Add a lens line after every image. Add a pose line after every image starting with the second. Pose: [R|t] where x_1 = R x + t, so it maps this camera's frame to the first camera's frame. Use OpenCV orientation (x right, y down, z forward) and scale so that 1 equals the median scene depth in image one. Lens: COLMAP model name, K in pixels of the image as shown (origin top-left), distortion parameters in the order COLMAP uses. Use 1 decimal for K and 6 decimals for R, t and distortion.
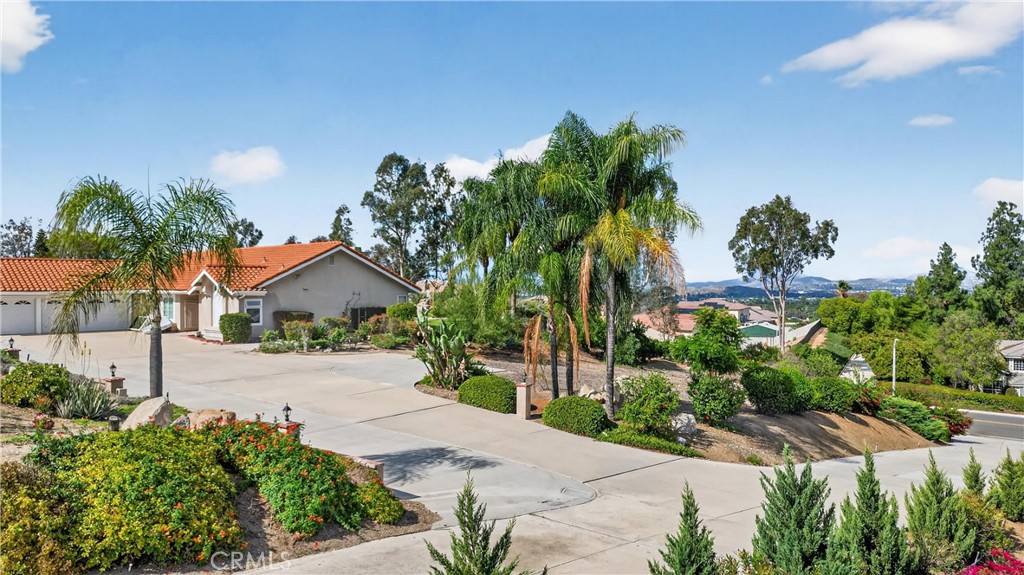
lens RADIAL K [[718.0, 0, 510.0], [0, 718.0, 289.8], [0, 0, 1]] dist [0.003916, -0.001198]
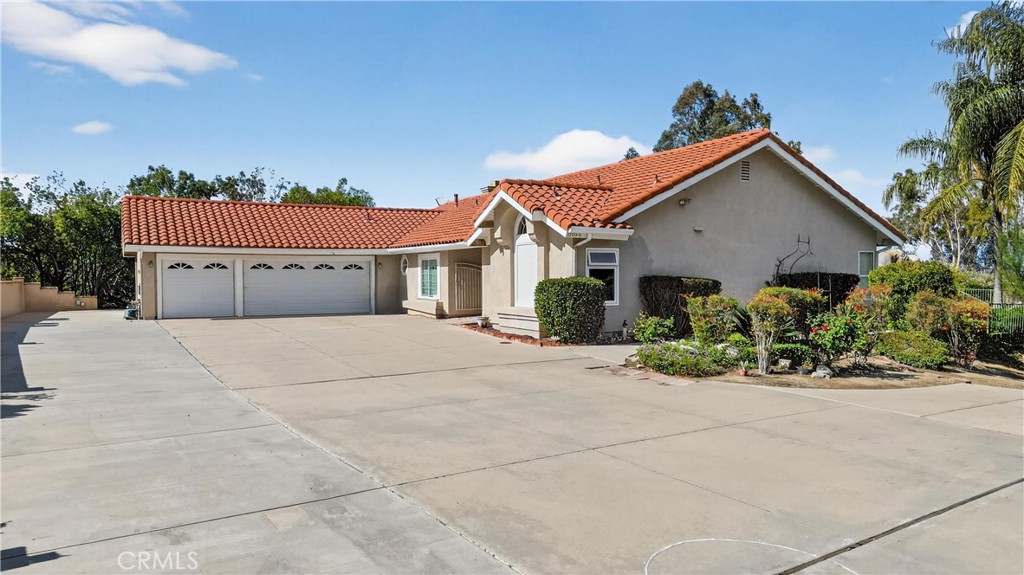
lens RADIAL K [[718.0, 0, 511.4], [0, 718.0, 283.6], [0, 0, 1]] dist [0.003916, -0.001198]
pose [[0.950743, -0.000201, -0.309981, -0.259827], [0.002604, 0.999970, 0.007337, 0.030861], [0.309970, -0.007783, 0.950715, 0.522347]]
